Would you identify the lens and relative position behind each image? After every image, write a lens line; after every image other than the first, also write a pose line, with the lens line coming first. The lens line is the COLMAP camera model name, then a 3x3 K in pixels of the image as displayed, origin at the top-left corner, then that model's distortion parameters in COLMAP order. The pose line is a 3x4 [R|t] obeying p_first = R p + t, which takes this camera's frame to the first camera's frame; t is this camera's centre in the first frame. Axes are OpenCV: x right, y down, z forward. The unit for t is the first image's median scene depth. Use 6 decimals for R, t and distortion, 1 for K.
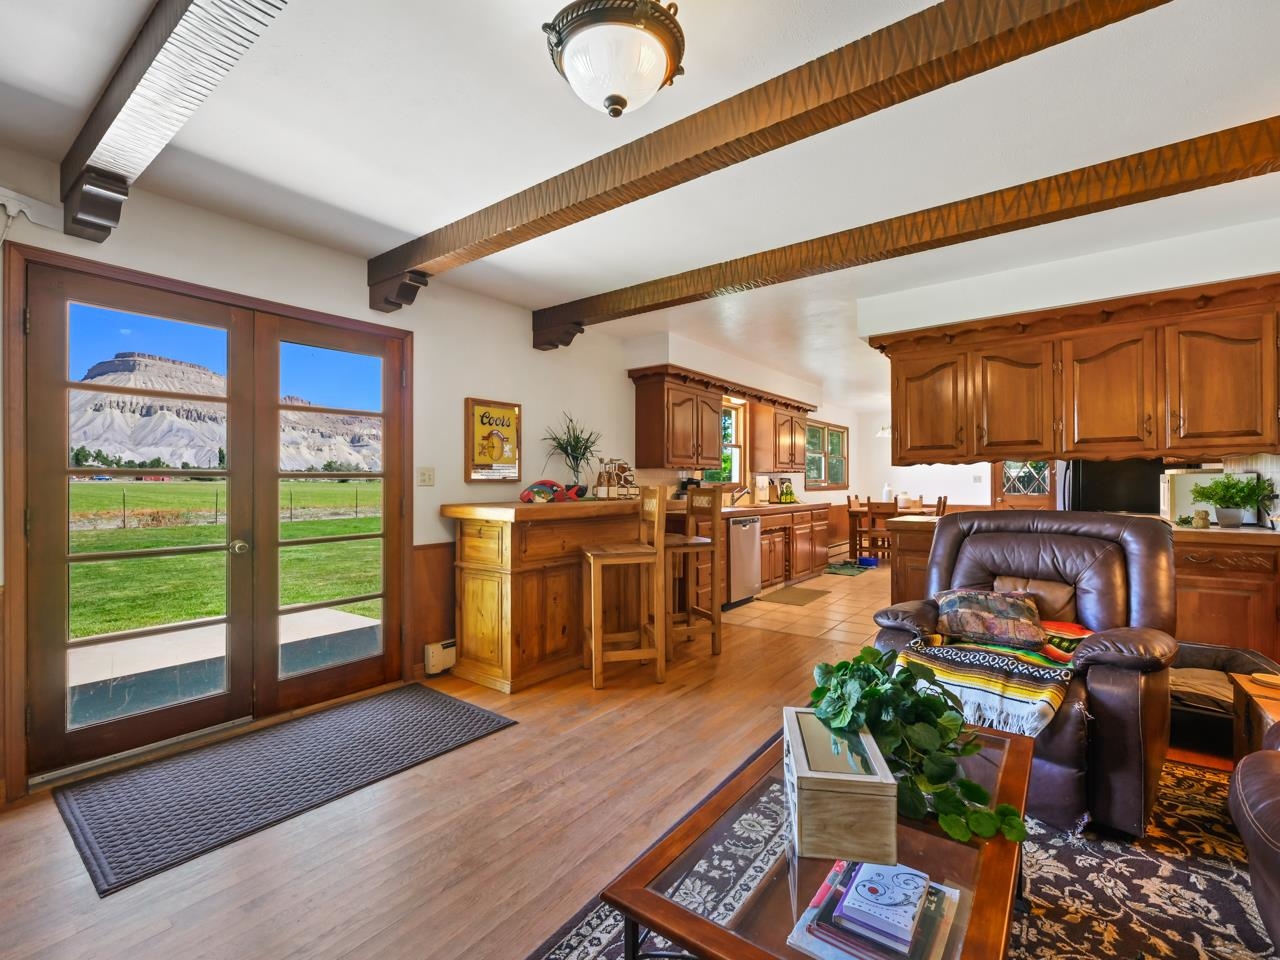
lens RADIAL K [[583.3, 0, 636.3], [0, 583.3, 480.1], [0, 0, 1]] dist [-0.003596, -0.000689]
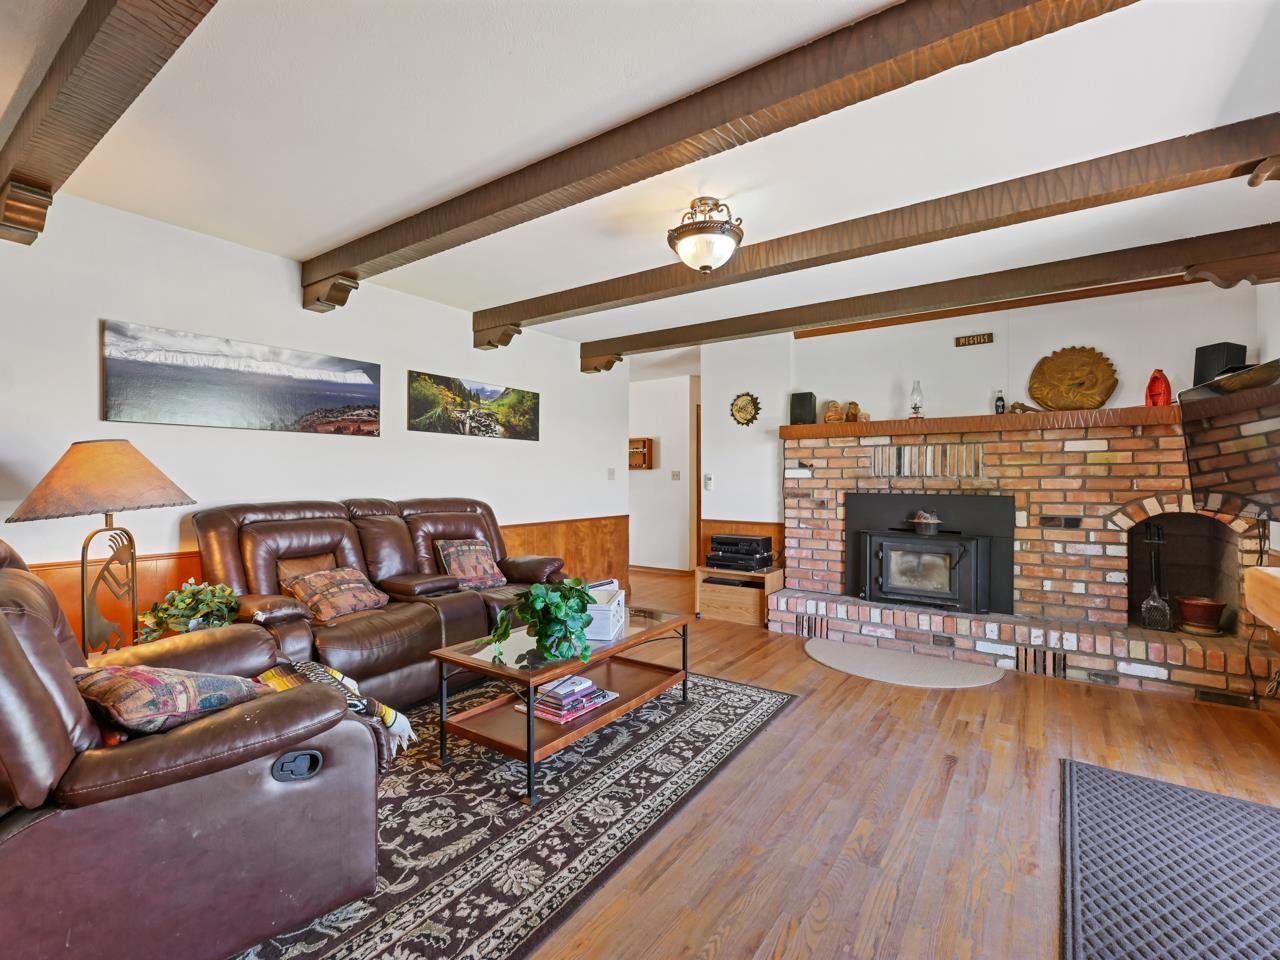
lens RADIAL K [[583.3, 0, 636.9], [0, 583.3, 479.1], [0, 0, 1]] dist [-0.003596, -0.000689]
pose [[-0.999471, 0.002388, -0.032431, 0.189446], [0.002398, 0.999997, -0.000274, 0.007419], [0.032430, -0.000352, -0.999474, 2.252431]]
